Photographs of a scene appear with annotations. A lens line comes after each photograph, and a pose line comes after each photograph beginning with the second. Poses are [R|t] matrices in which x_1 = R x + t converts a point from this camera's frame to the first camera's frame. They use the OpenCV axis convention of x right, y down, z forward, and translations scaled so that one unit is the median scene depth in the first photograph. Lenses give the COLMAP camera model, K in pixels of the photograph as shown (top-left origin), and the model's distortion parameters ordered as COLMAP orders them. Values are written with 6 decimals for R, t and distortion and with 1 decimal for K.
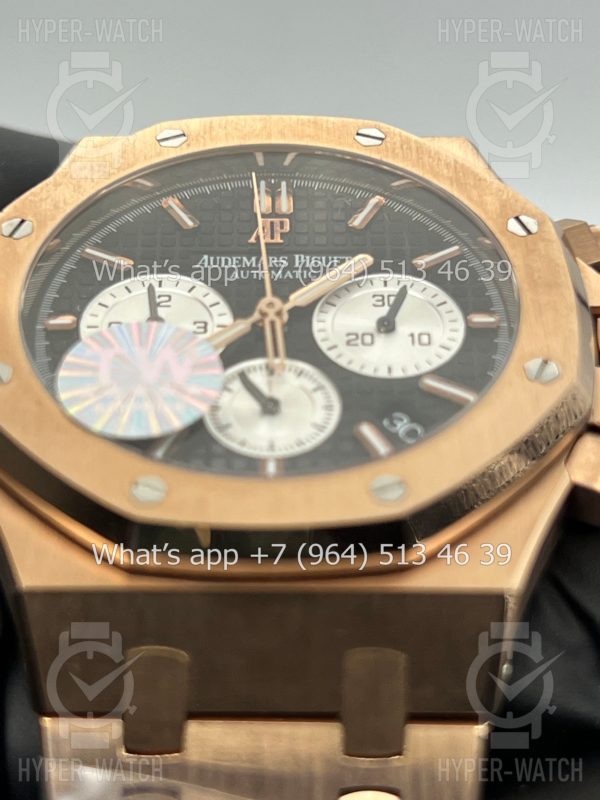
lens RADIAL K [[1912.7, 0, 298.2], [0, 1912.7, 402.0], [0, 0, 1]] dist [0.252709, 0.000000]
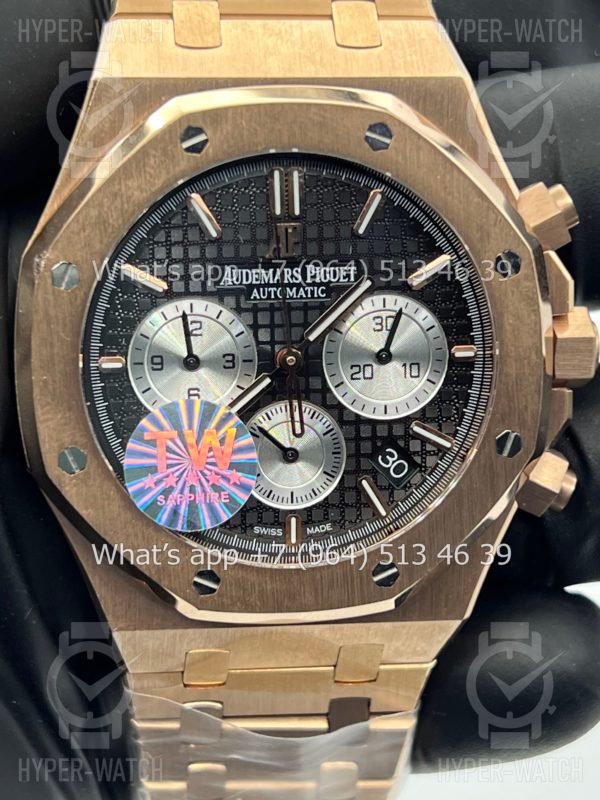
lens RADIAL K [[1912.7, 0, 303.3], [0, 1912.7, 402.9], [0, 0, 1]] dist [0.252709, 0.000000]
pose [[0.992221, -0.027519, 0.121407, -0.147836], [-0.077757, 0.624598, 0.777065, -0.933822], [-0.097215, -0.780461, 0.617600, 0.238970]]
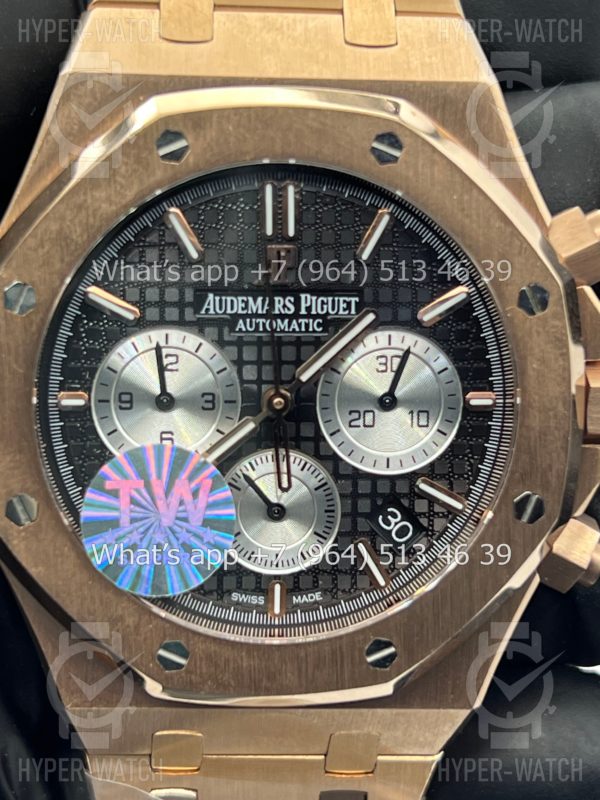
lens RADIAL K [[1912.7, 0, 299.4], [0, 1912.7, 400.6], [0, 0, 1]] dist [0.252709, 0.000000]
pose [[0.997297, 0.006644, 0.073174, -0.076476], [-0.060809, 0.633630, 0.771243, -0.825343], [-0.041241, -0.773608, 0.632321, 0.340607]]
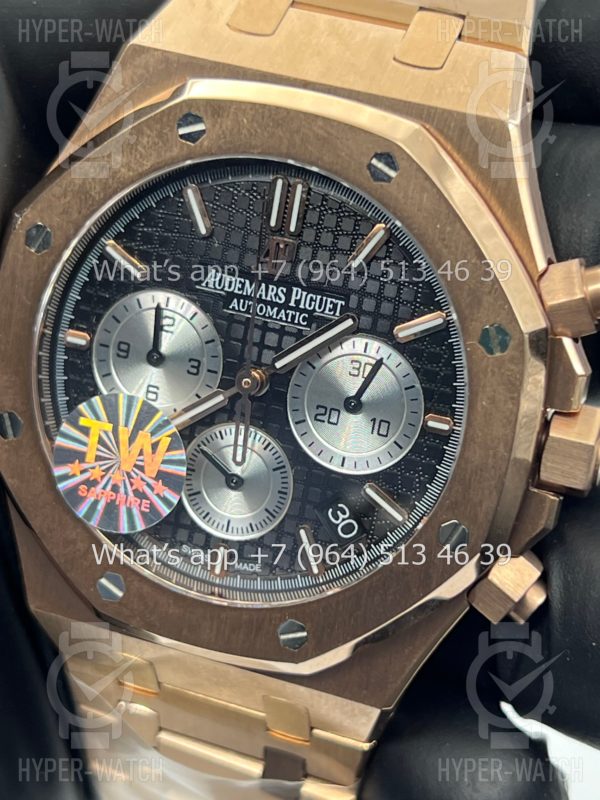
lens RADIAL K [[1912.7, 0, 299.6], [0, 1912.7, 398.8], [0, 0, 1]] dist [0.252709, 0.000000]
pose [[0.944727, 0.229678, -0.233966, 0.266449], [0.053510, 0.596033, 0.801175, -0.899668], [0.323463, -0.769411, 0.550798, 0.388512]]
